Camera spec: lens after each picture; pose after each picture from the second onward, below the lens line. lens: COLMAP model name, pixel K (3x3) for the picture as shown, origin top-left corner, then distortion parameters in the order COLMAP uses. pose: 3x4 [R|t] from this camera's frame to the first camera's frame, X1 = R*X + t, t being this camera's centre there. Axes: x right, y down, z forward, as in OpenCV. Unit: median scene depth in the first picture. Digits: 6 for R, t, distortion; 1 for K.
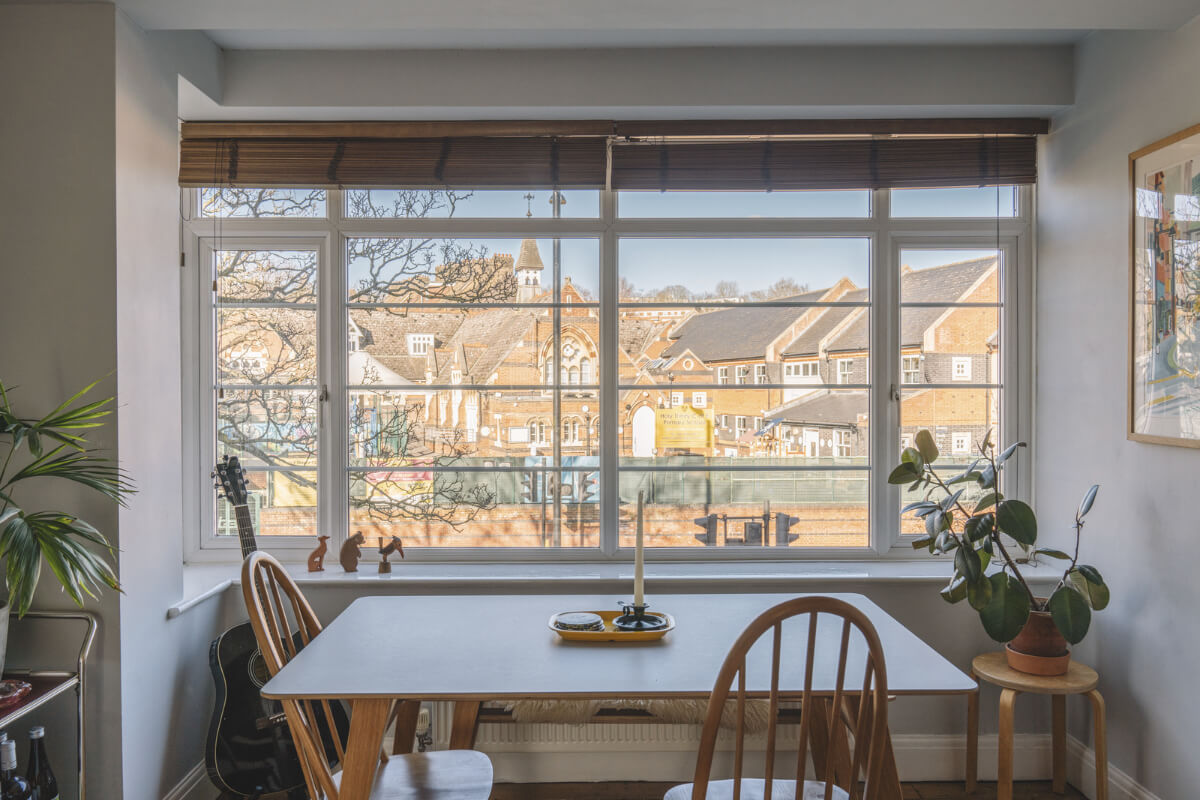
lens RADIAL K [[924.0, 0, 600.0], [0, 924.0, 400.0], [0, 0, 1]] dist [0.009967, -0.007586]
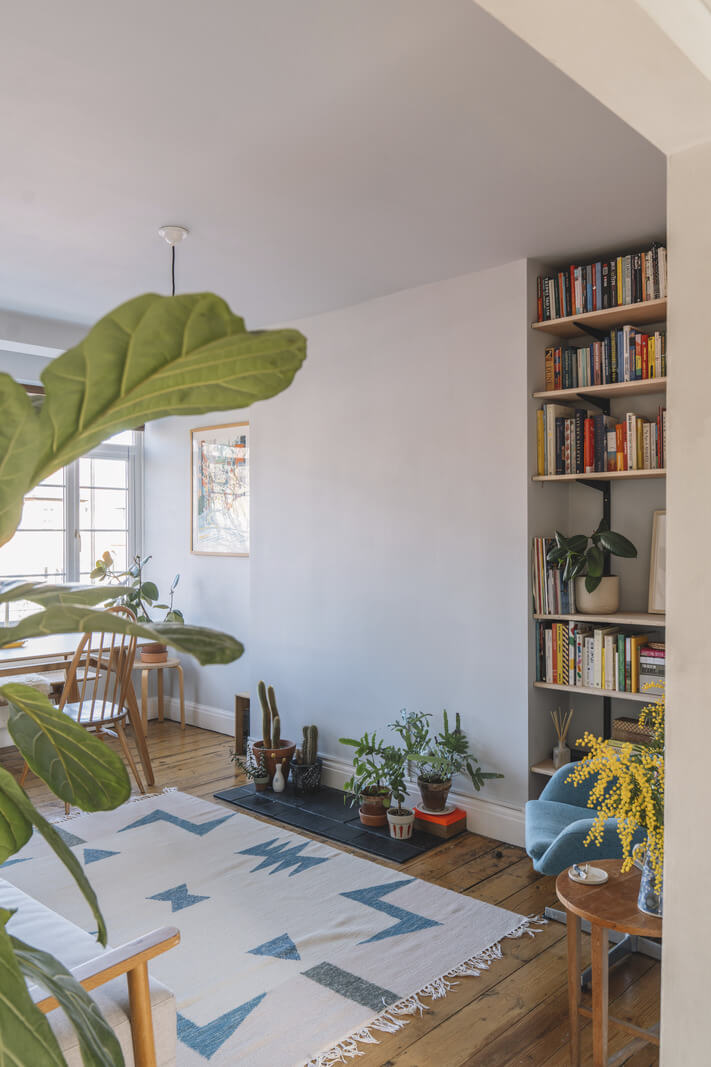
lens RADIAL K [[821.6, 0, 355.5], [0, 821.6, 533.5], [0, 0, 1]] dist [0.009967, -0.007586]
pose [[0.690286, -0.003987, 0.723525, -0.597890], [0.011985, 0.999911, -0.005925, 0.010681], [-0.723437, 0.012762, 0.690272, -0.672549]]
